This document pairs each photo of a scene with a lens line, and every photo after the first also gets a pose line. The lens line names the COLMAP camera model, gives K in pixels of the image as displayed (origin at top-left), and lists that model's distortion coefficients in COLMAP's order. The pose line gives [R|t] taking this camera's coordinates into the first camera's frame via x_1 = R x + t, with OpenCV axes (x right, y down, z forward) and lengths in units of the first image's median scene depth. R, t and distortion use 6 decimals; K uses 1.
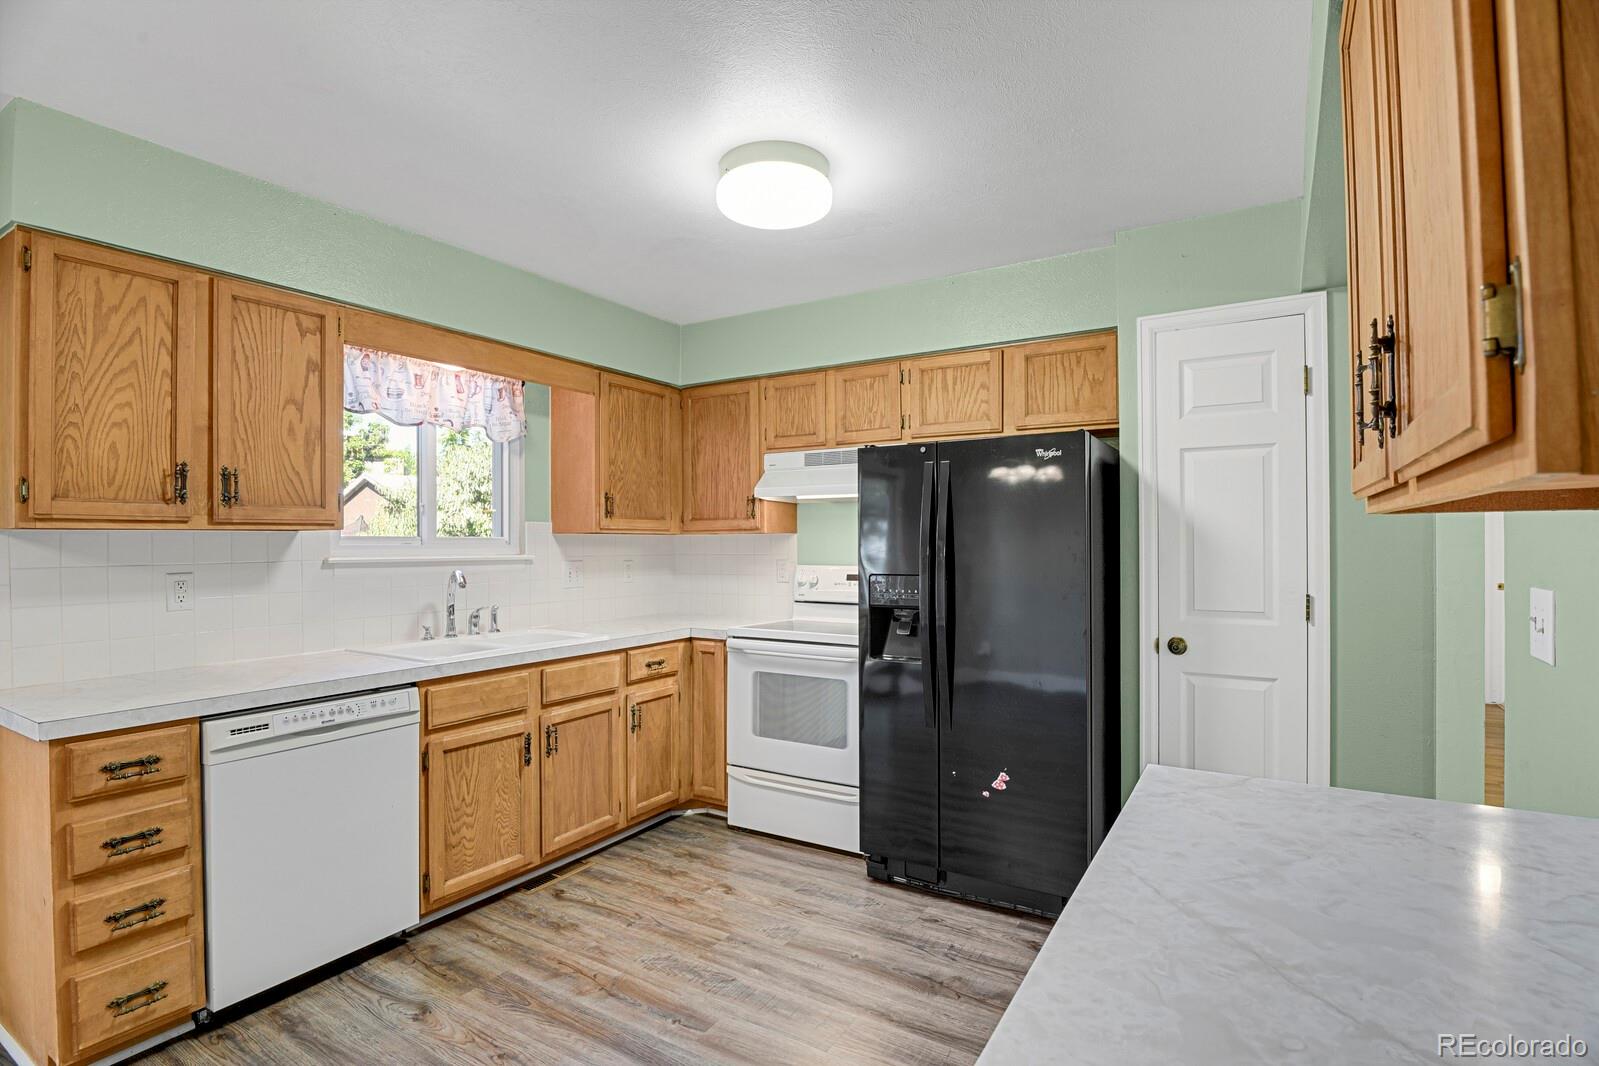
lens RADIAL K [[783.7, 0, 785.1], [0, 783.7, 539.0], [0, 0, 1]] dist [-0.023176, -0.004842]
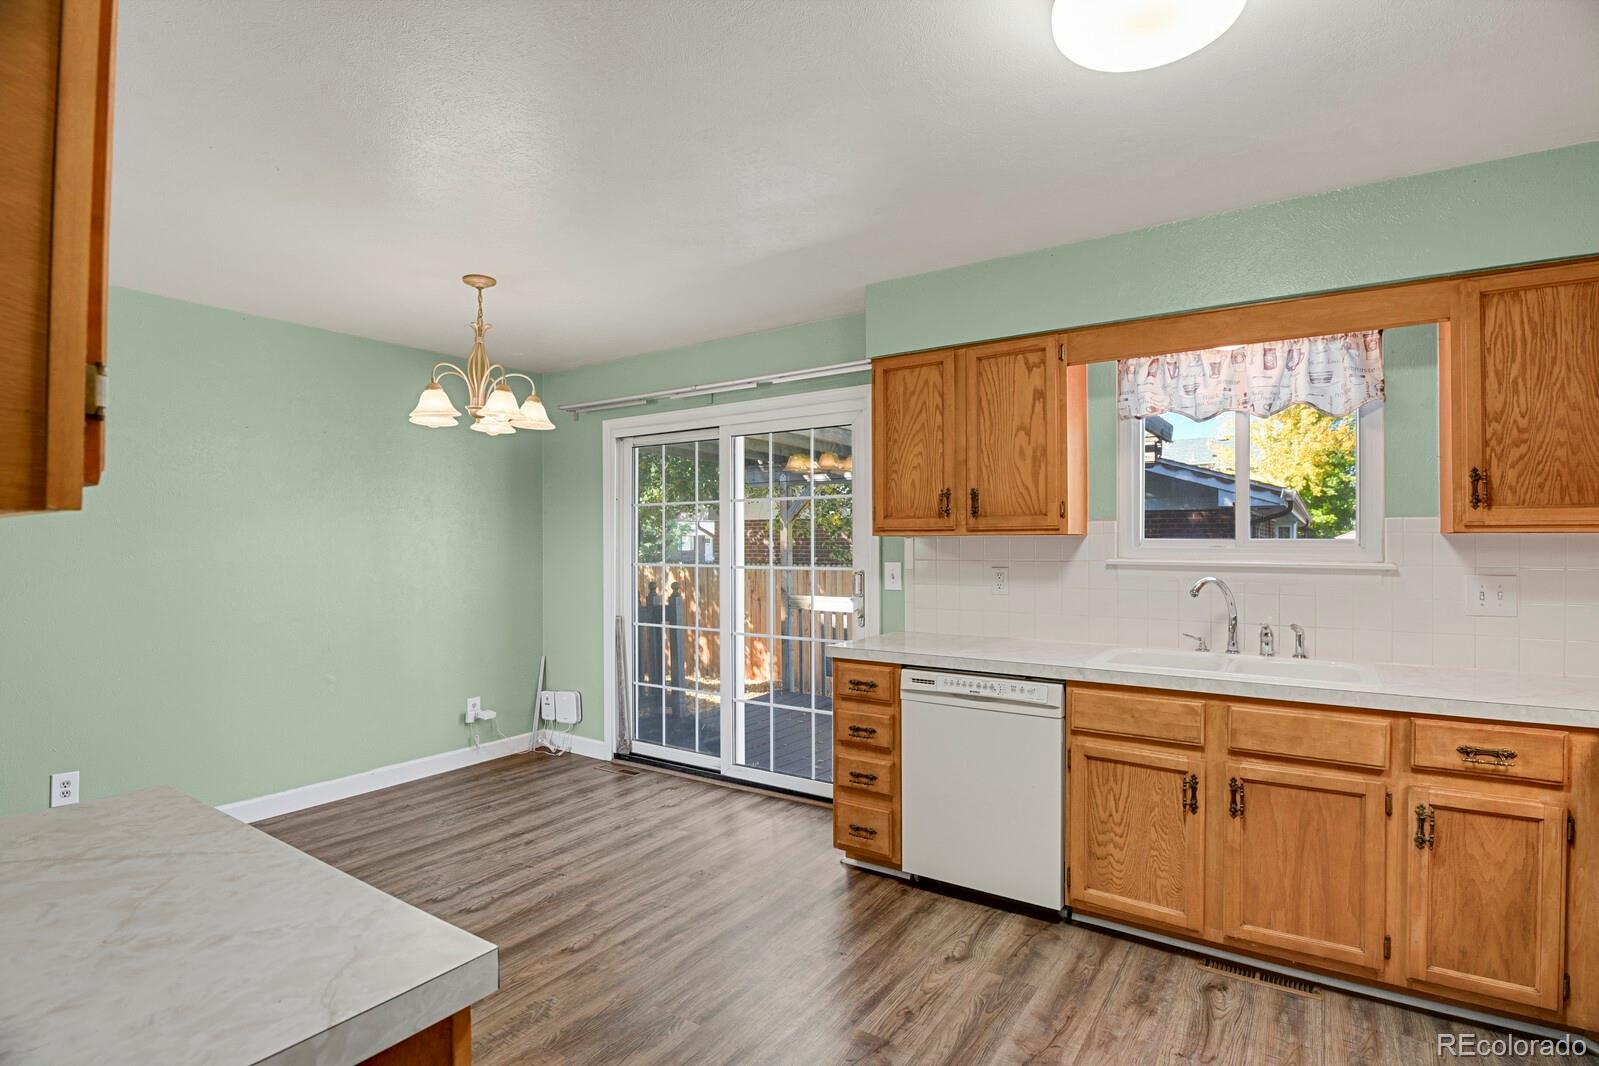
lens RADIAL K [[783.7, 0, 822.6], [0, 783.7, 538.4], [0, 0, 1]] dist [-0.023176, -0.004842]
pose [[-0.019315, -0.000735, -0.999813, 0.542306], [0.003177, 0.999995, -0.000796, -0.005446], [0.999808, -0.003192, -0.019312, 0.656133]]
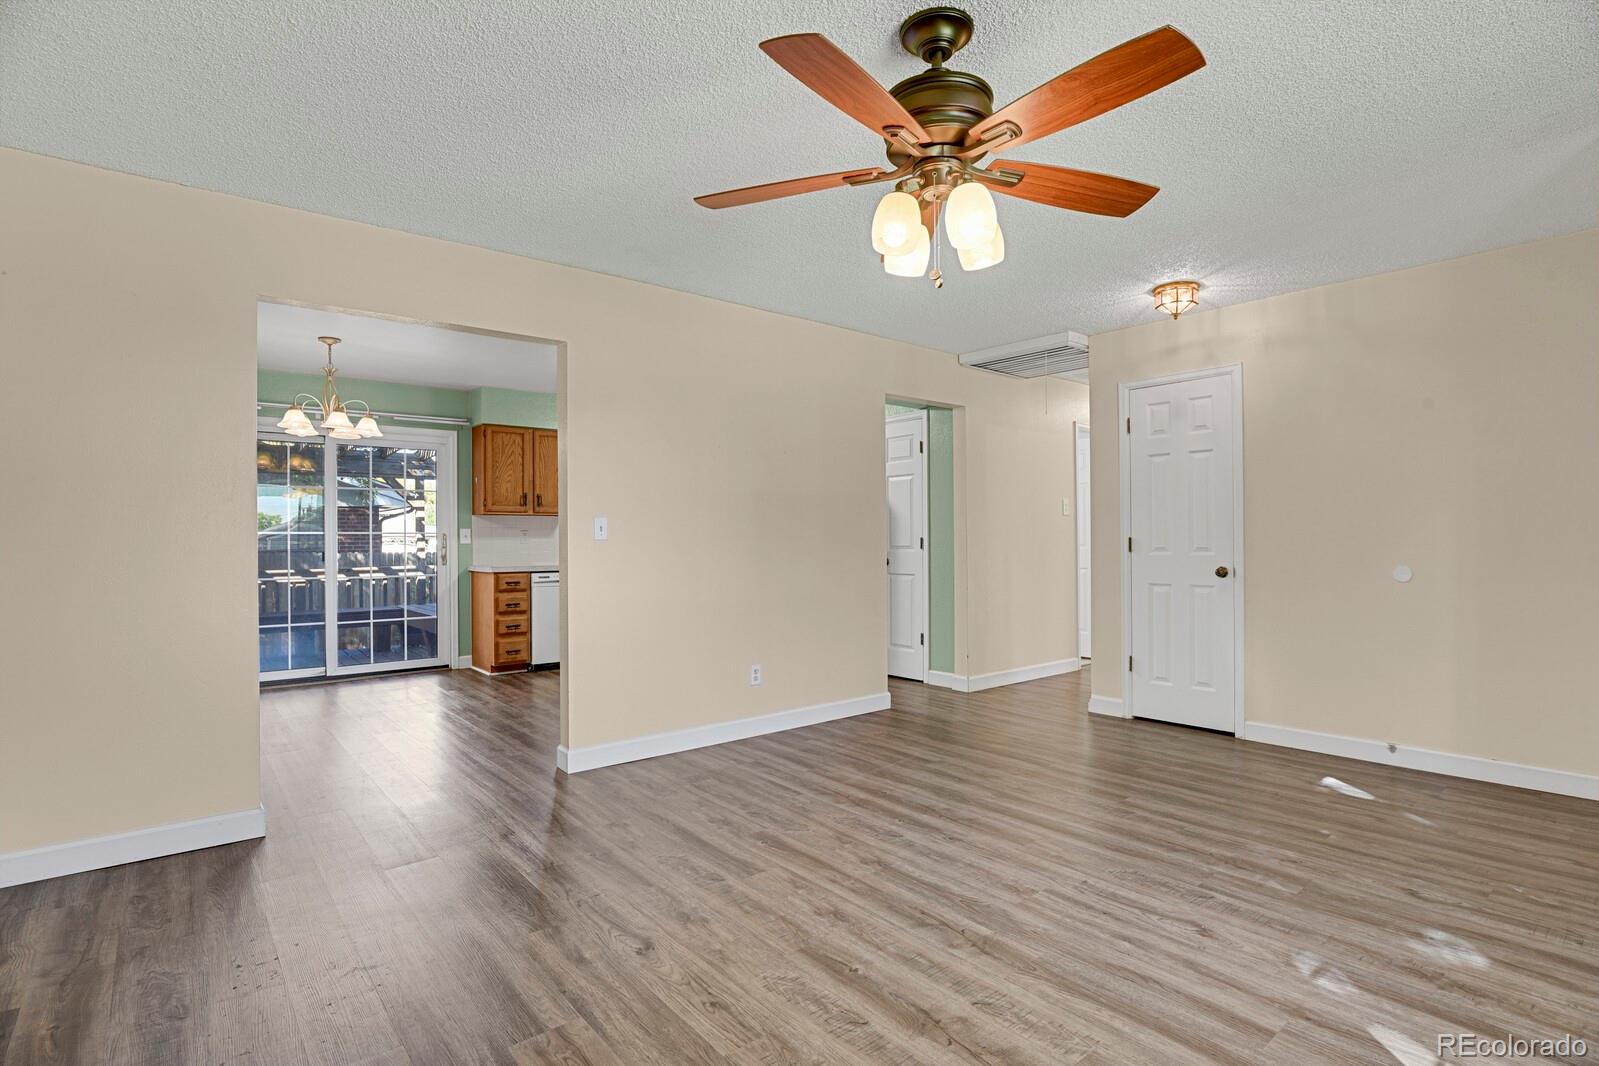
lens RADIAL K [[783.7, 0, 792.7], [0, 783.7, 534.2], [0, 0, 1]] dist [-0.023176, -0.004842]
pose [[0.945570, 0.004202, -0.325393, 1.015898], [-0.001104, 0.999952, 0.009703, 0.027805], [0.325418, -0.008815, 0.945529, -1.311985]]
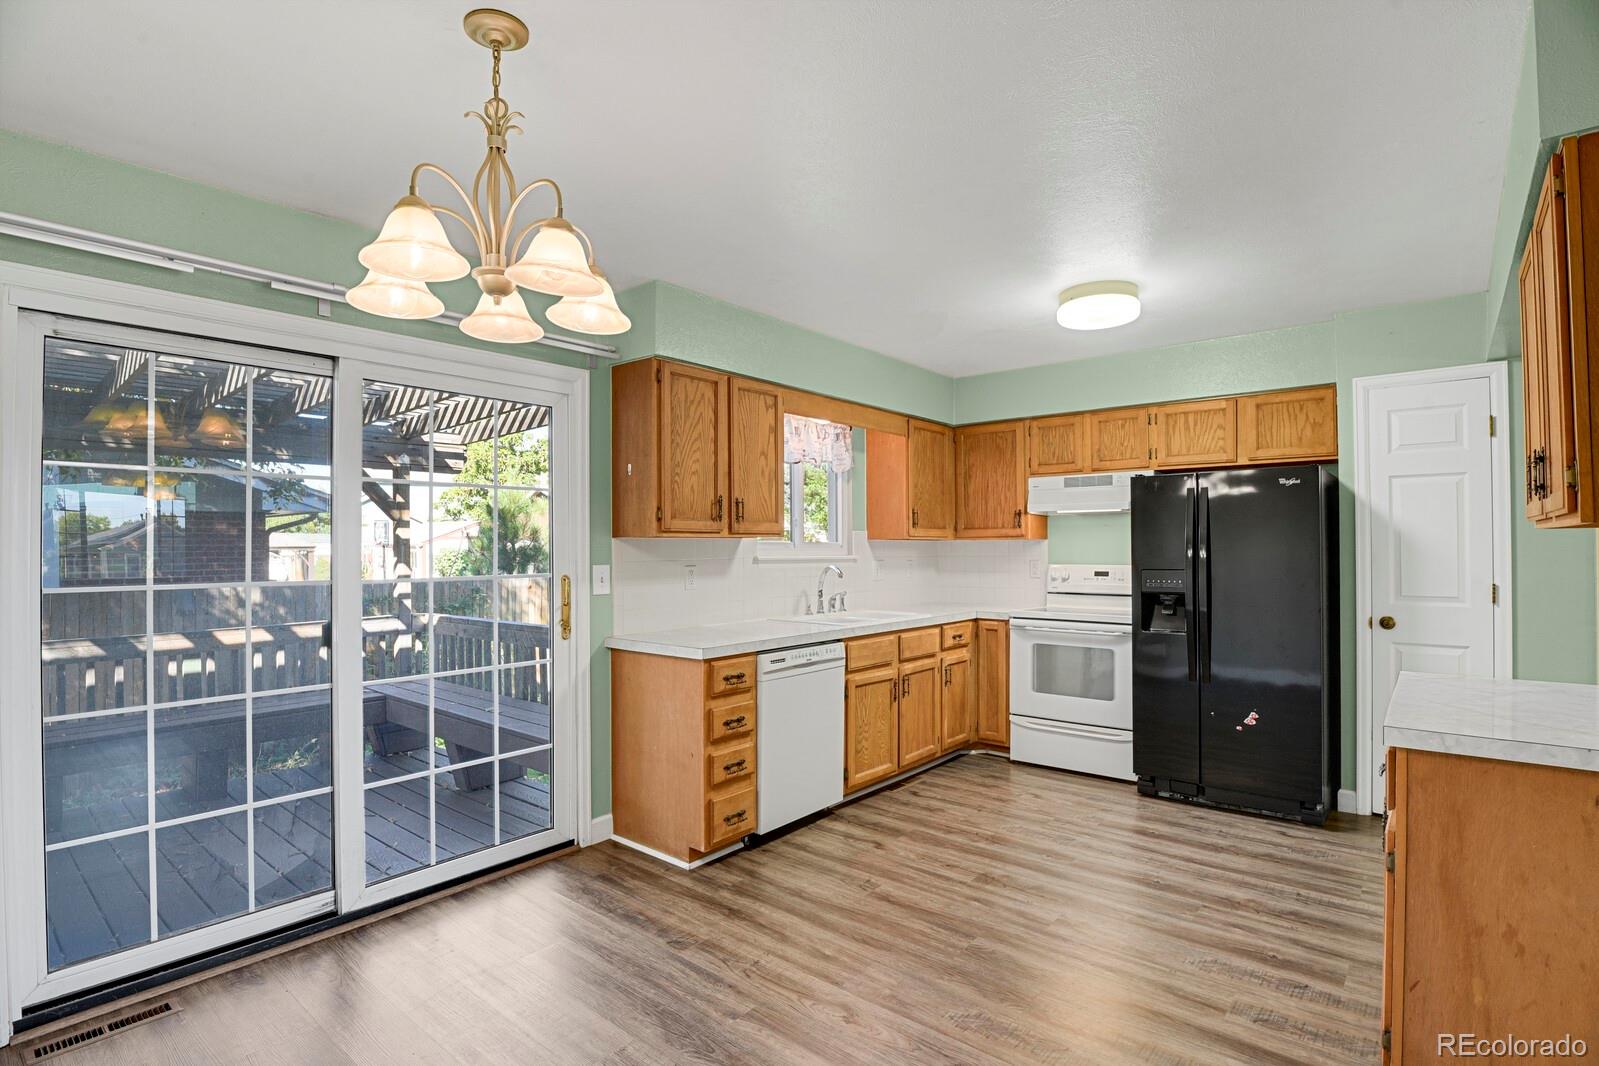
lens RADIAL K [[783.7, 0, 784.9], [0, 783.7, 539.0], [0, 0, 1]] dist [-0.023176, -0.004842]
pose [[0.989659, -0.001195, -0.143434, -0.342545], [0.000177, 0.999975, -0.007111, 0.002103], [0.143438, 0.007012, 0.989634, -0.478285]]
